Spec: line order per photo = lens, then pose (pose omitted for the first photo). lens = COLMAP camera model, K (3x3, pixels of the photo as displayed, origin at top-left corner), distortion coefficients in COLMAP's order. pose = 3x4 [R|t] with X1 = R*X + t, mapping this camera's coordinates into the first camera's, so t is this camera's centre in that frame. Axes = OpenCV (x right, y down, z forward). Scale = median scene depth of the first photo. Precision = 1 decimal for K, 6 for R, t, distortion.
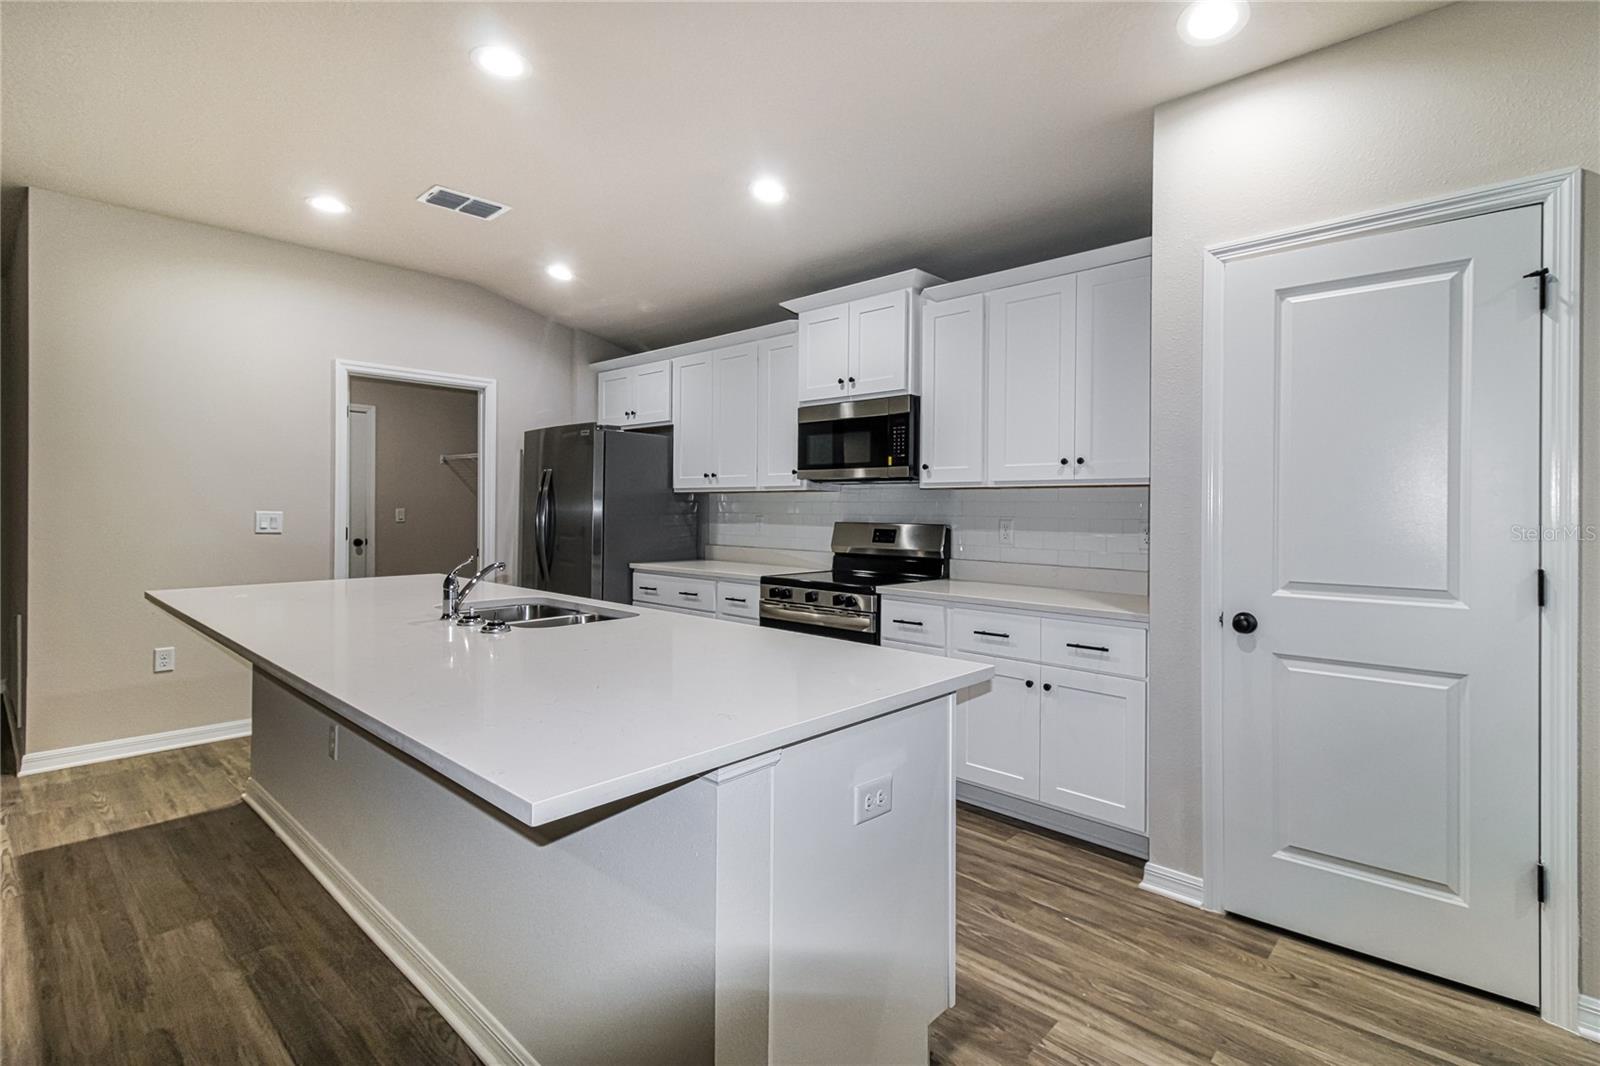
lens RADIAL K [[759.6, 0, 807.7], [0, 759.6, 513.3], [0, 0, 1]] dist [0.012887, -0.000415]
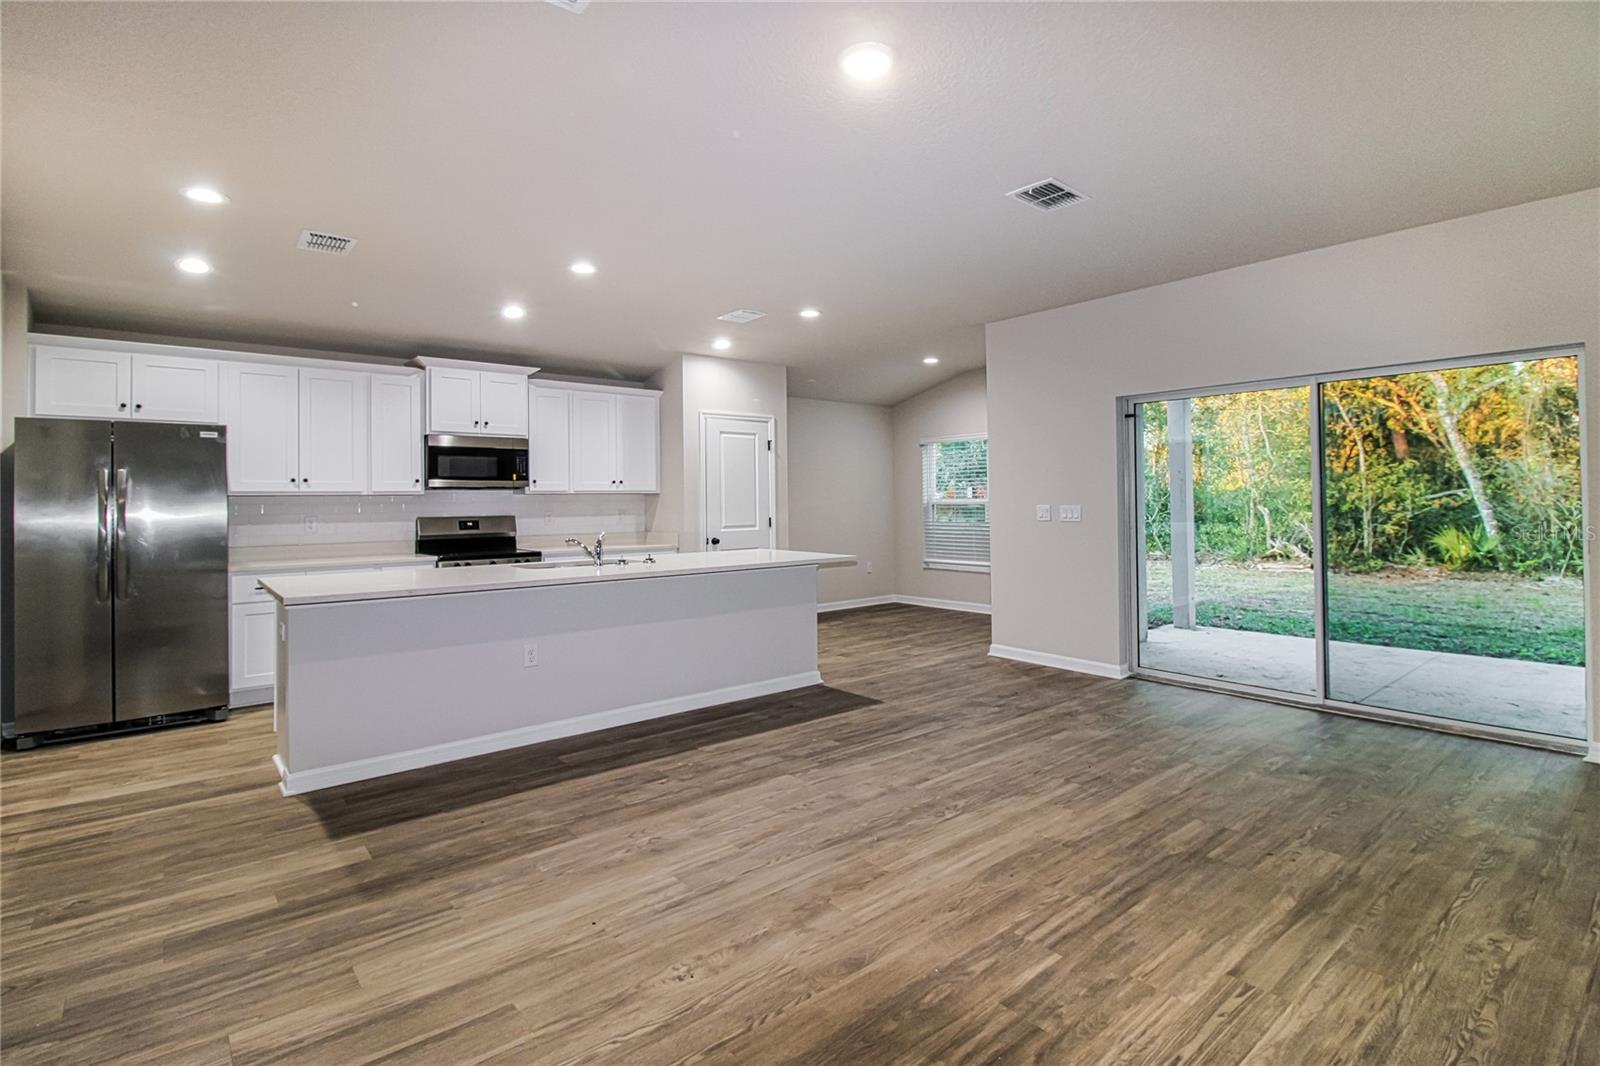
lens RADIAL K [[780.2, 0, 800.0], [0, 780.2, 533.0], [0, 0, 1]] dist [0.000640, 0.000011]
pose [[0.145746, -0.052142, 0.987947, -1.538321], [0.018623, 0.998578, 0.049956, -0.021970], [-0.989147, 0.011117, 0.146510, 0.146094]]
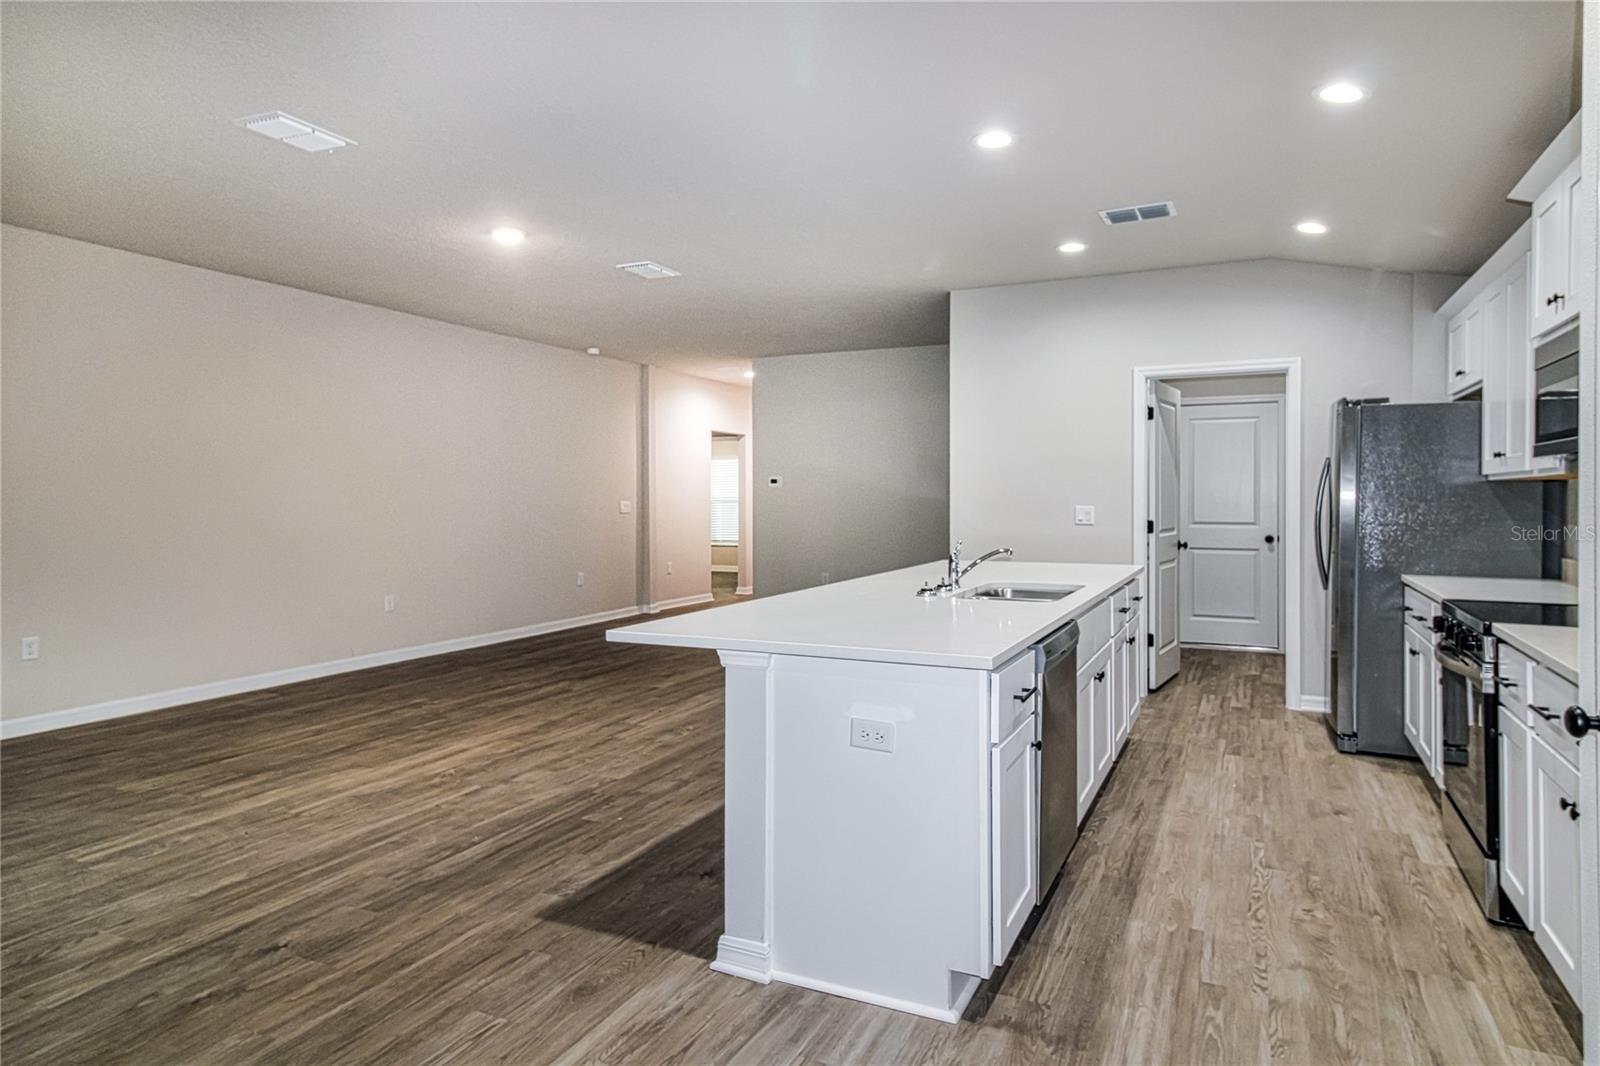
lens RADIAL K [[949.3, 0, 821.1], [0, 949.3, 501.7], [0, 0, 1]] dist [0.042208, 0.001296]
pose [[0.310942, -0.002363, -0.950426, 0.678904], [-0.002329, 0.999992, -0.003248, -0.004230], [0.950426, 0.003223, 0.310934, 0.180750]]
